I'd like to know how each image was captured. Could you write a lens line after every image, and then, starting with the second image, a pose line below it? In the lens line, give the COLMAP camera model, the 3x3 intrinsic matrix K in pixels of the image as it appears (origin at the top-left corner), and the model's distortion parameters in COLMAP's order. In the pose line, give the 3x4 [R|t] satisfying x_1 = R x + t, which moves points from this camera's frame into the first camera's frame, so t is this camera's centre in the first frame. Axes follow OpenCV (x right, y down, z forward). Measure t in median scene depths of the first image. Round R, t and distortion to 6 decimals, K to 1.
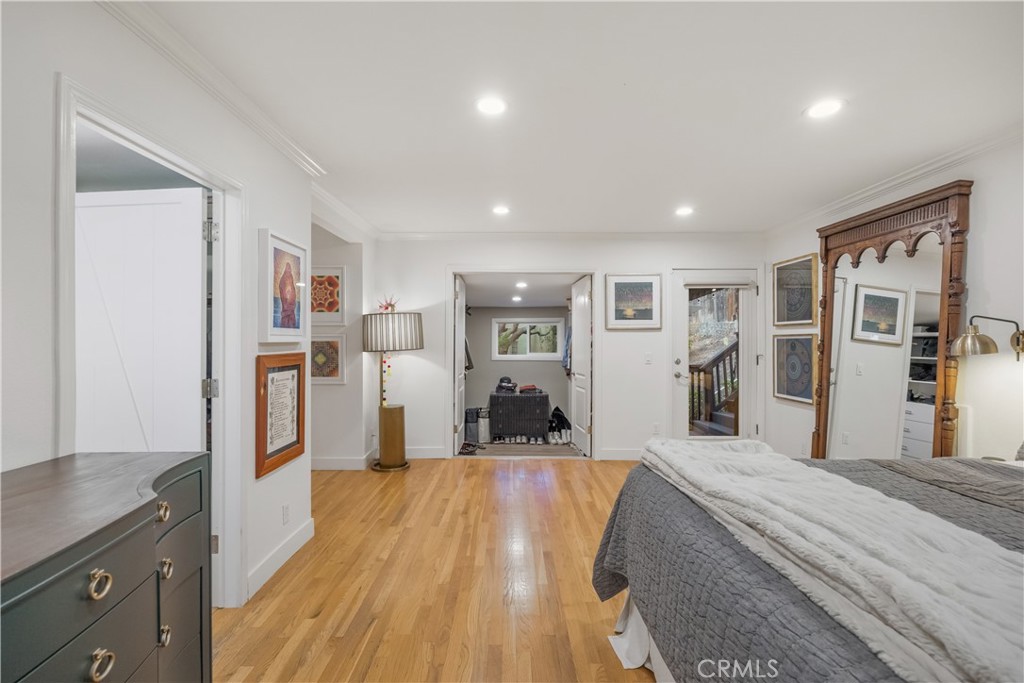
lens RADIAL K [[491.1, 0, 508.2], [0, 491.1, 342.3], [0, 0, 1]] dist [0.000429, 0.000146]
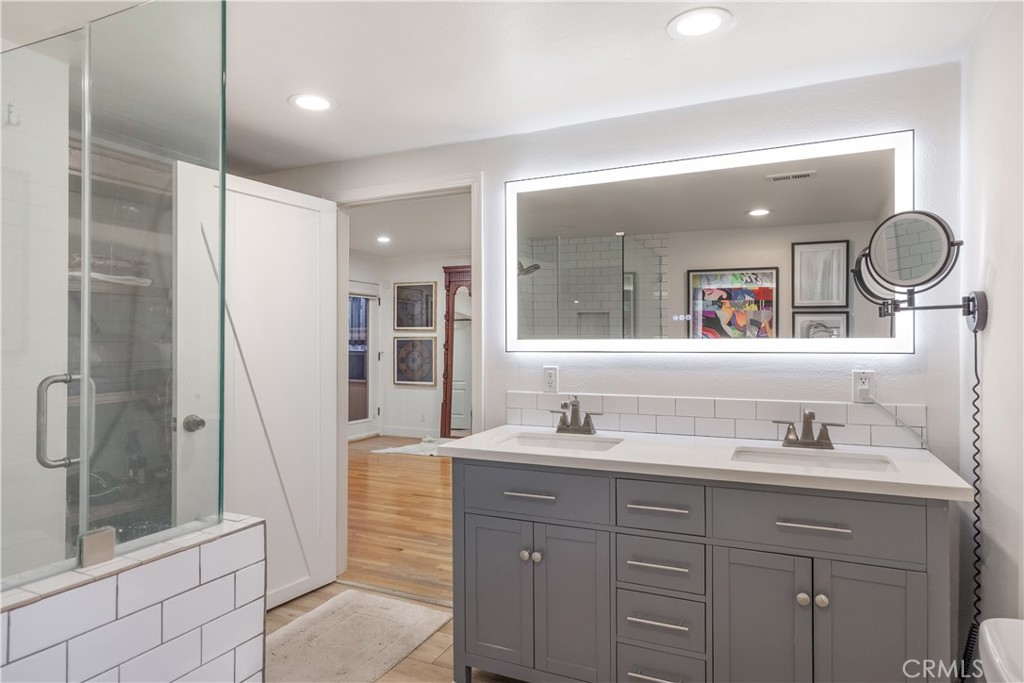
lens RADIAL K [[626.3, 0, 513.0], [0, 626.3, 339.7], [0, 0, 1]] dist [0.000428, 0.000006]
pose [[0.434049, 0.000372, 0.900889, -0.990873], [-0.001492, 0.999999, 0.000306, -0.010170], [-0.900888, -0.001477, 0.434049, -0.014987]]
